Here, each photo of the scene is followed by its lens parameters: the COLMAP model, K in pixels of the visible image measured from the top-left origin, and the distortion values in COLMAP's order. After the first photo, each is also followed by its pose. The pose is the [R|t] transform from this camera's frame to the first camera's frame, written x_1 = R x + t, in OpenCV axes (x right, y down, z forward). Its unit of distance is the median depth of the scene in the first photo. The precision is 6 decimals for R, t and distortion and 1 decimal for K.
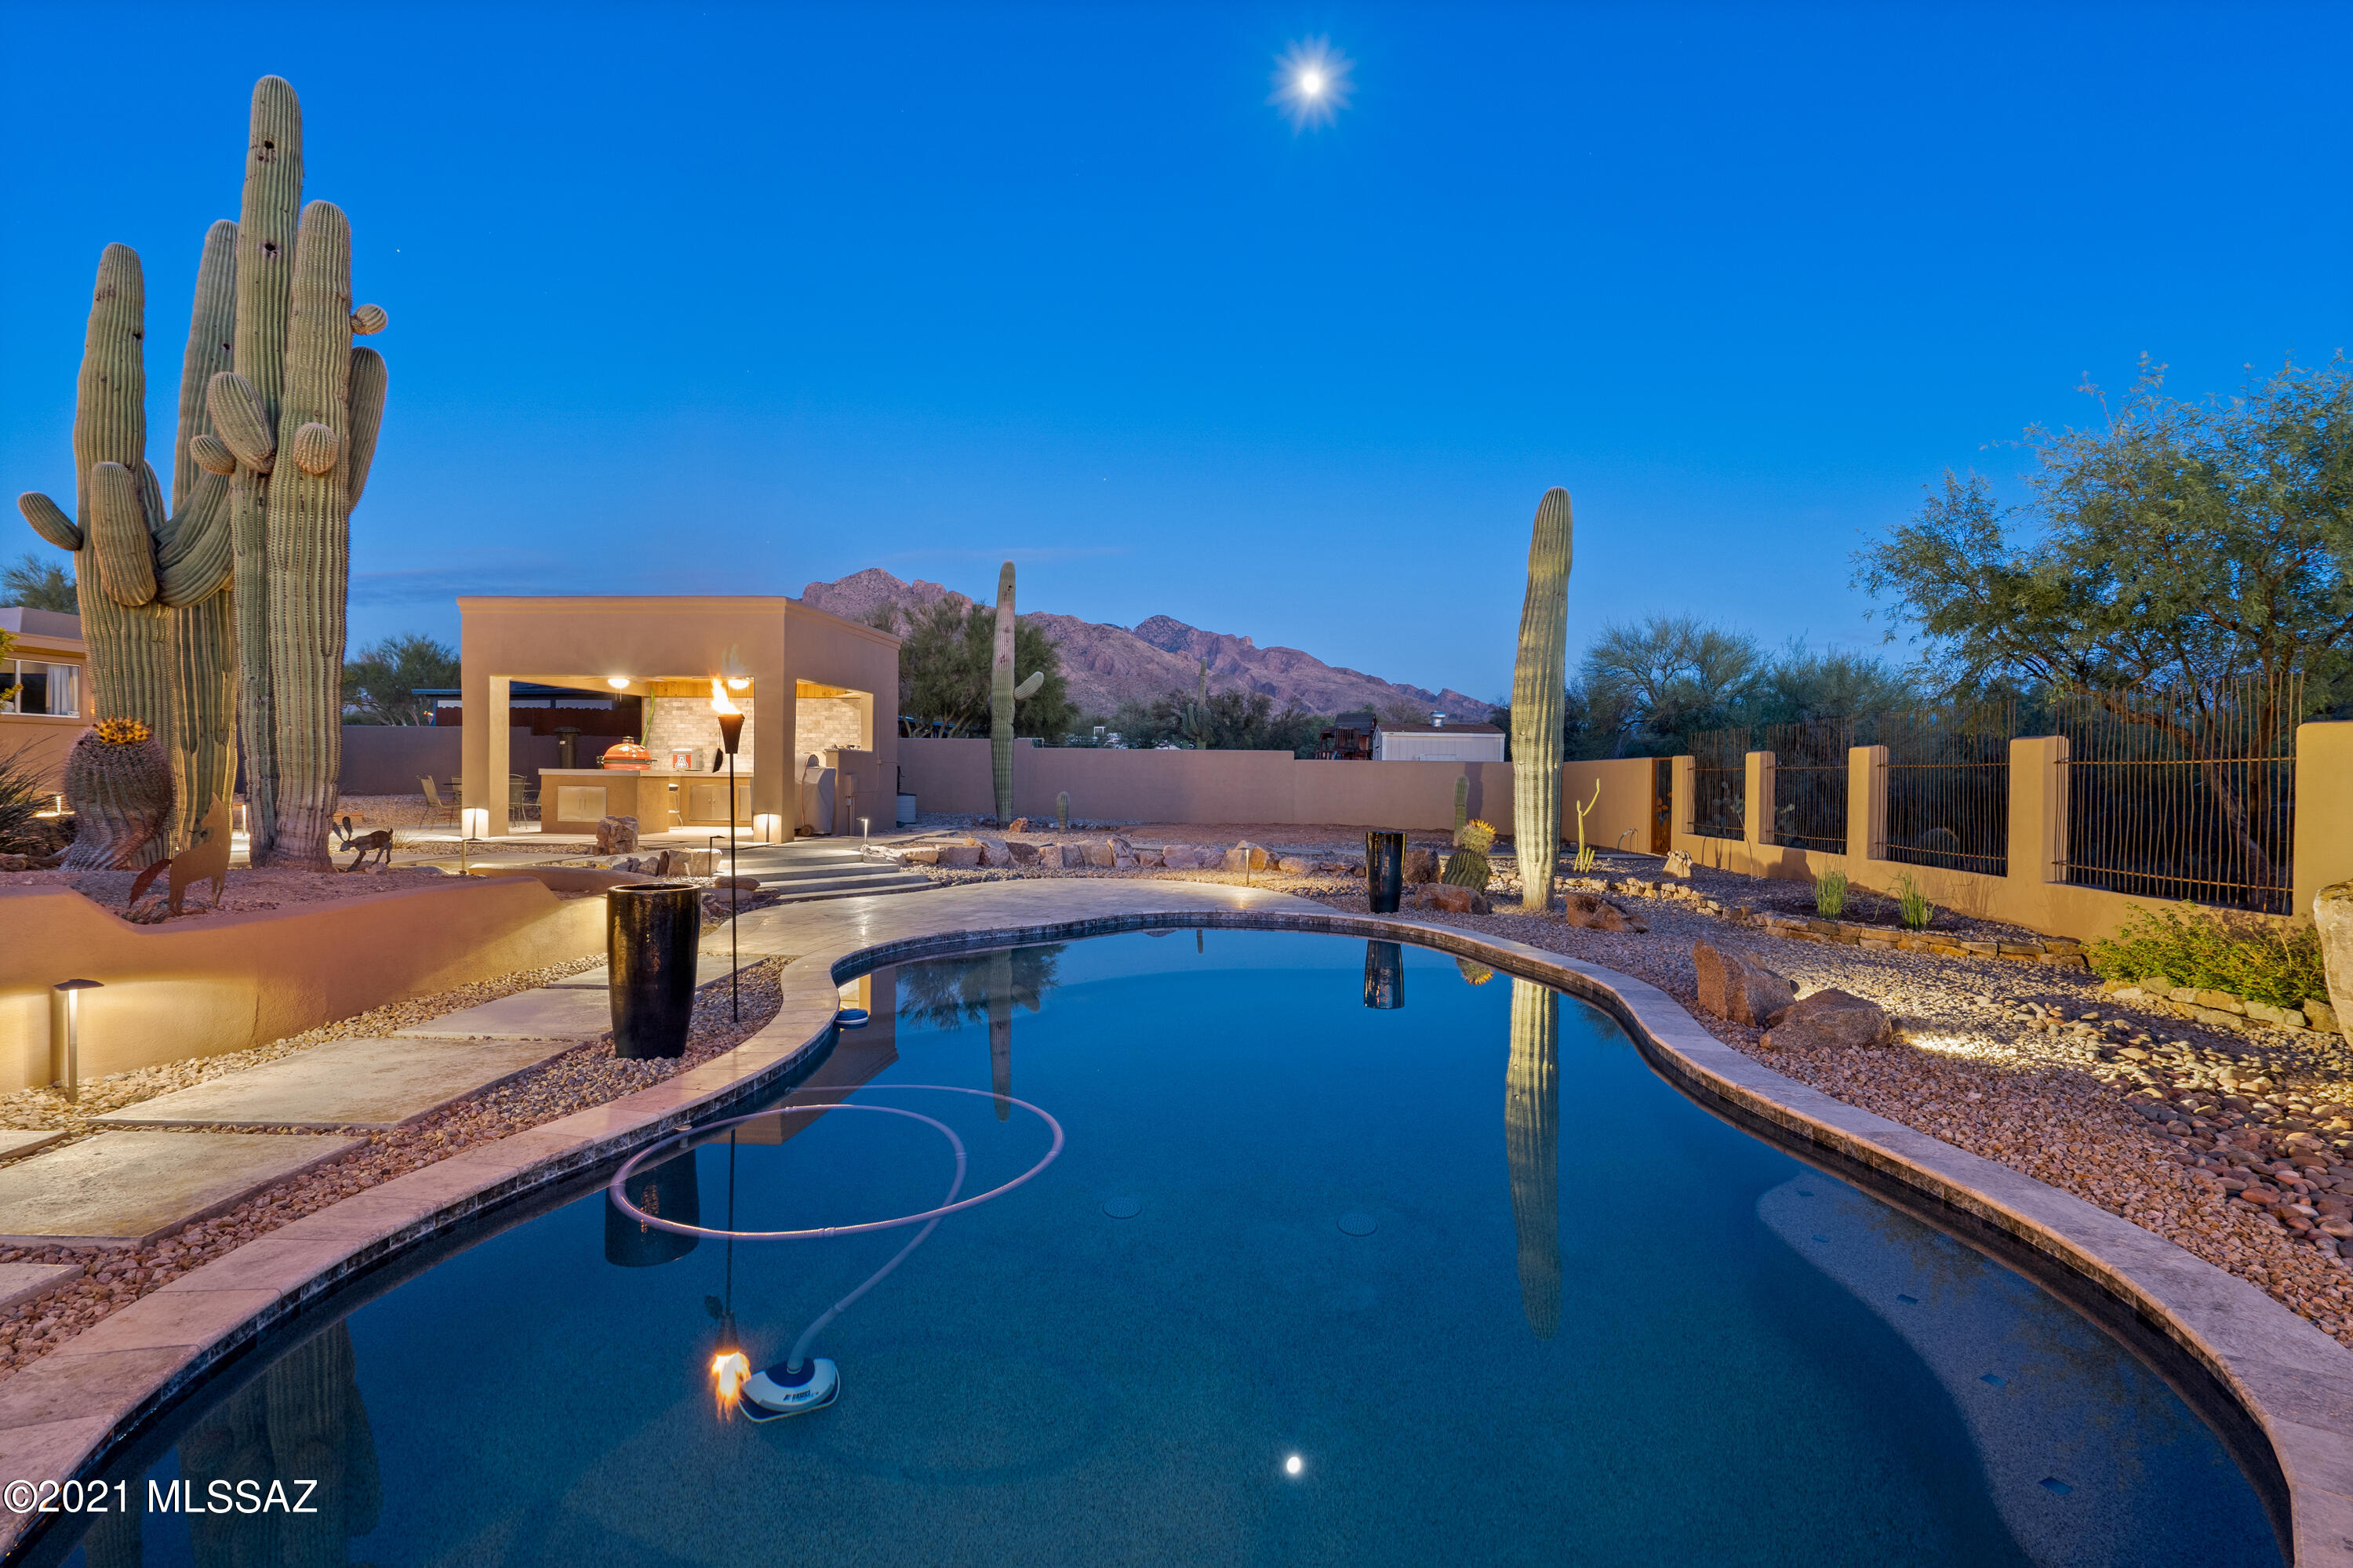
lens RADIAL K [[1112.4, 0, 1175.1], [0, 1112.4, 784.1], [0, 0, 1]] dist [-0.003381, 0.001809]
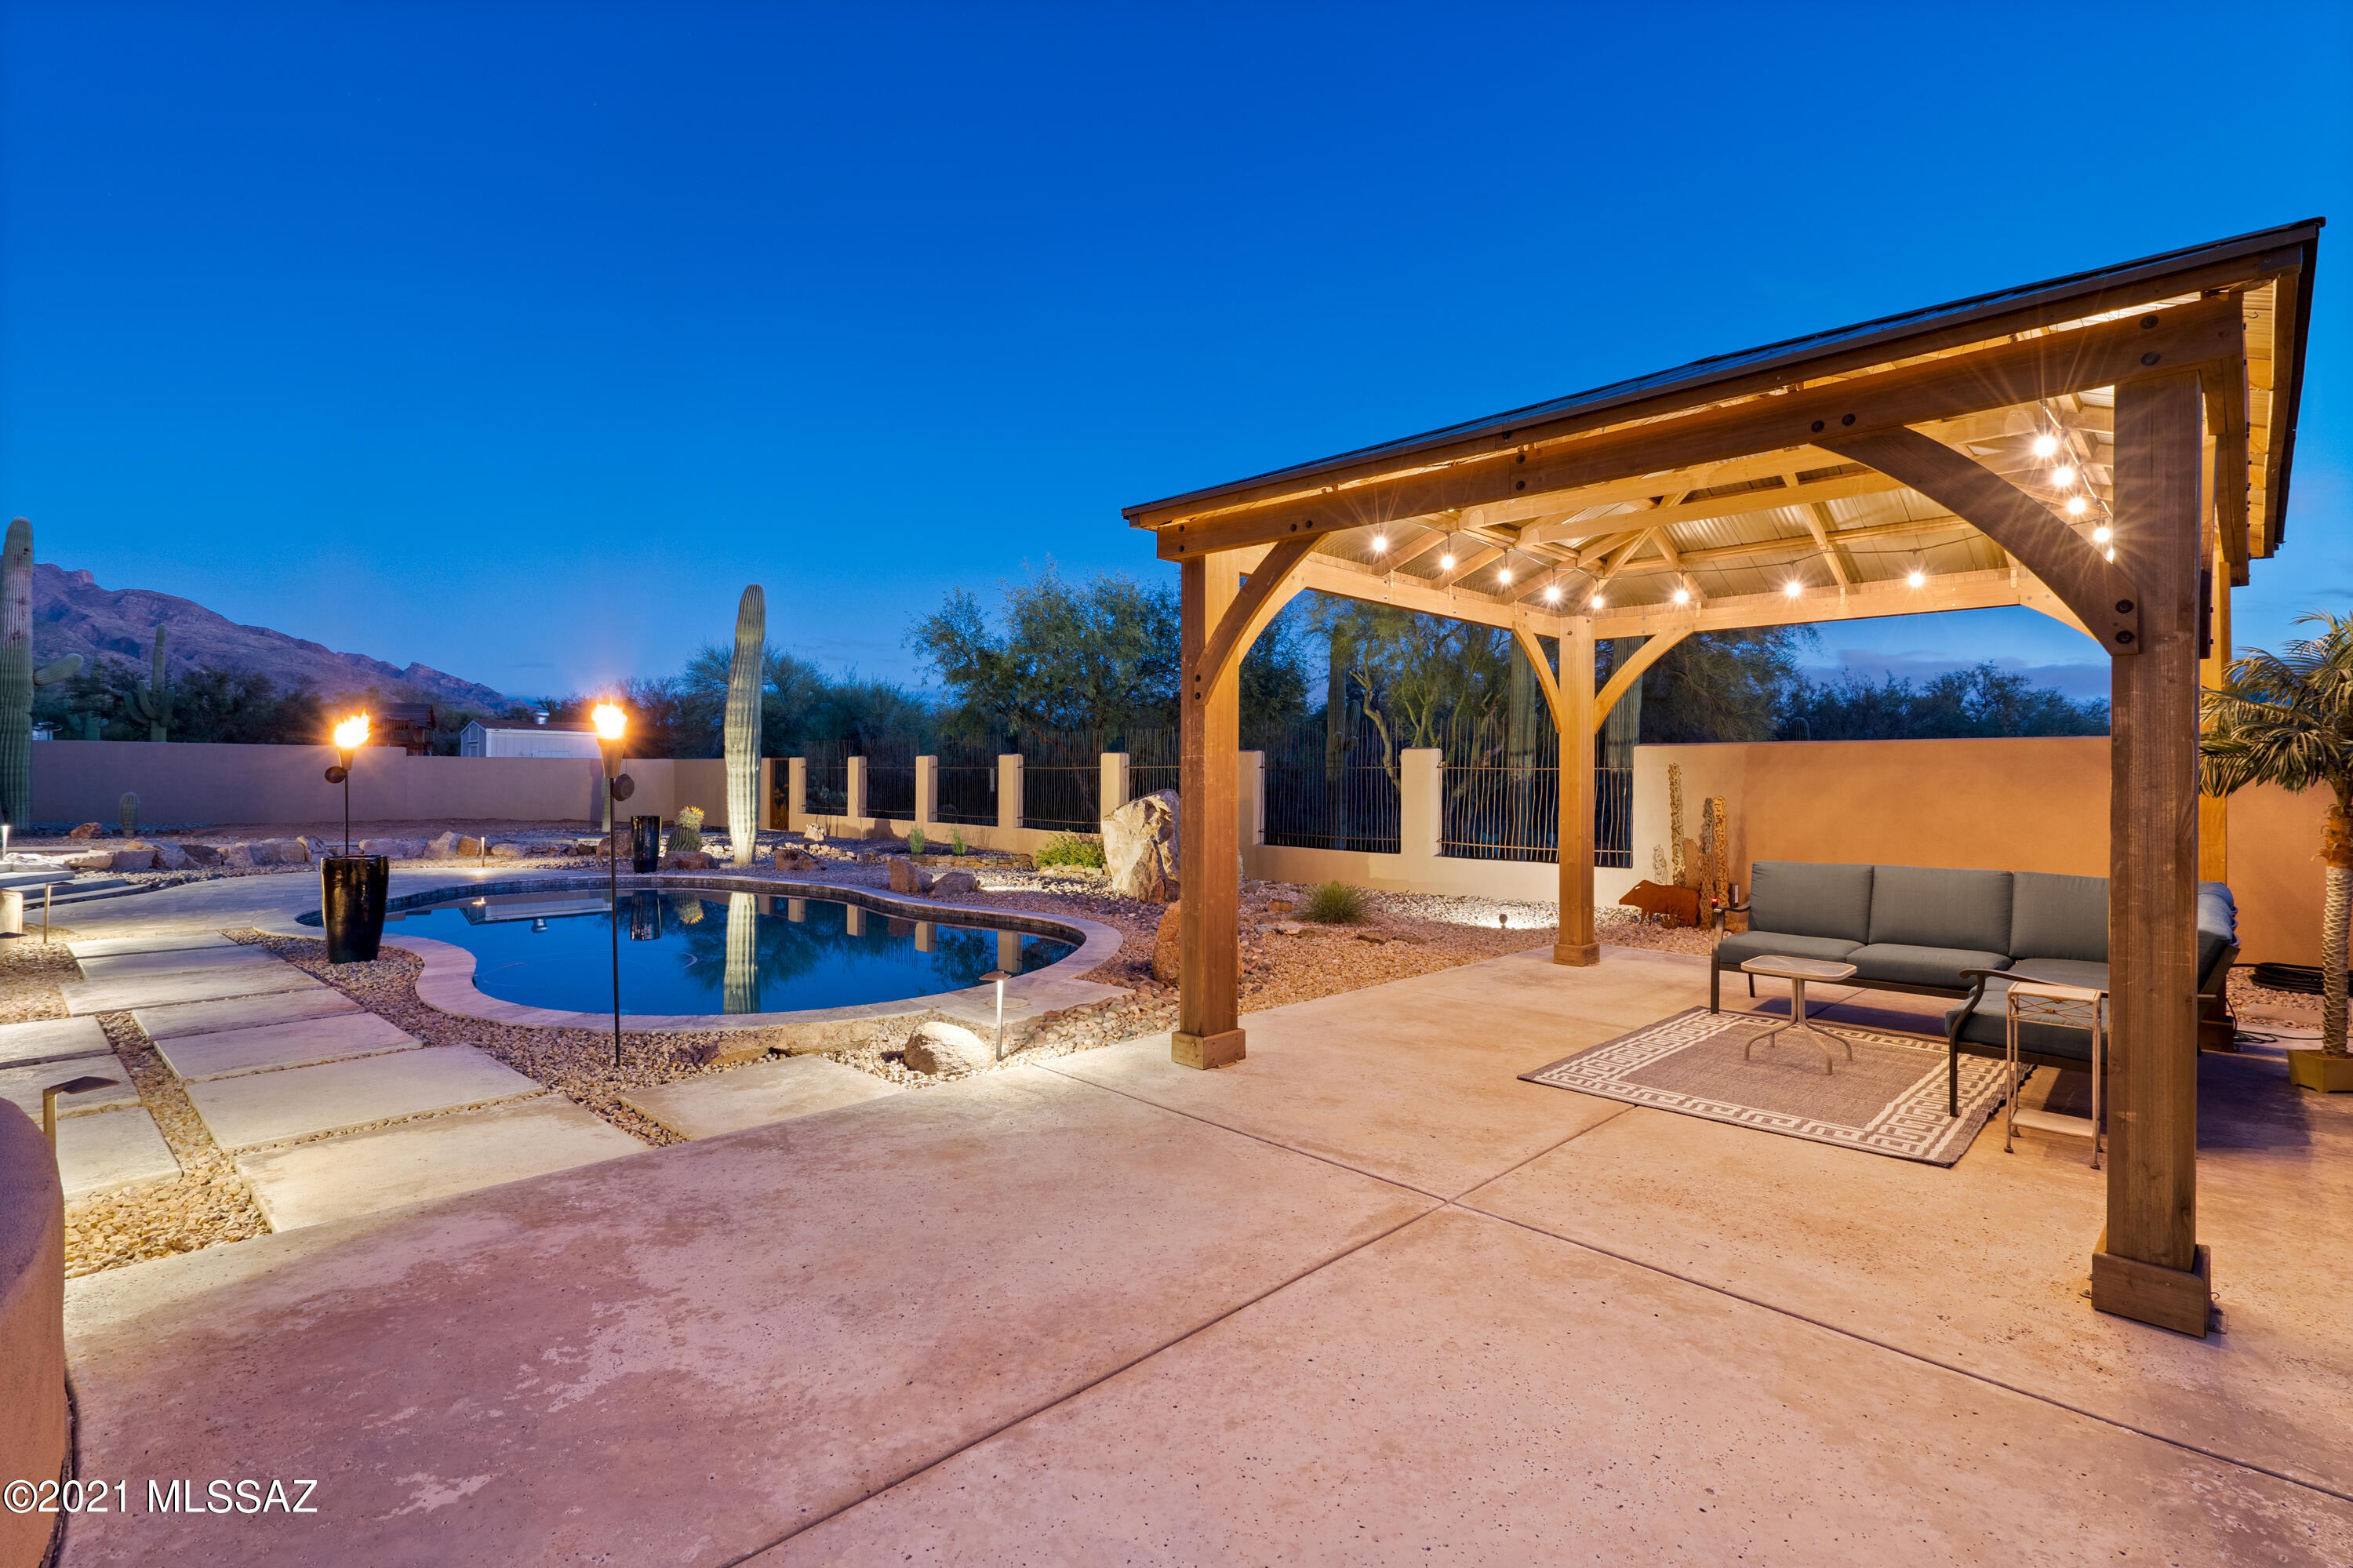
lens RADIAL K [[1112.4, 0, 1182.7], [0, 1112.4, 778.3], [0, 0, 1]] dist [-0.003381, 0.001809]
pose [[0.665319, -0.011206, 0.746475, -0.344751], [0.007596, 0.999937, 0.008241, -0.009361], [-0.746521, 0.000187, 0.665362, -0.377424]]
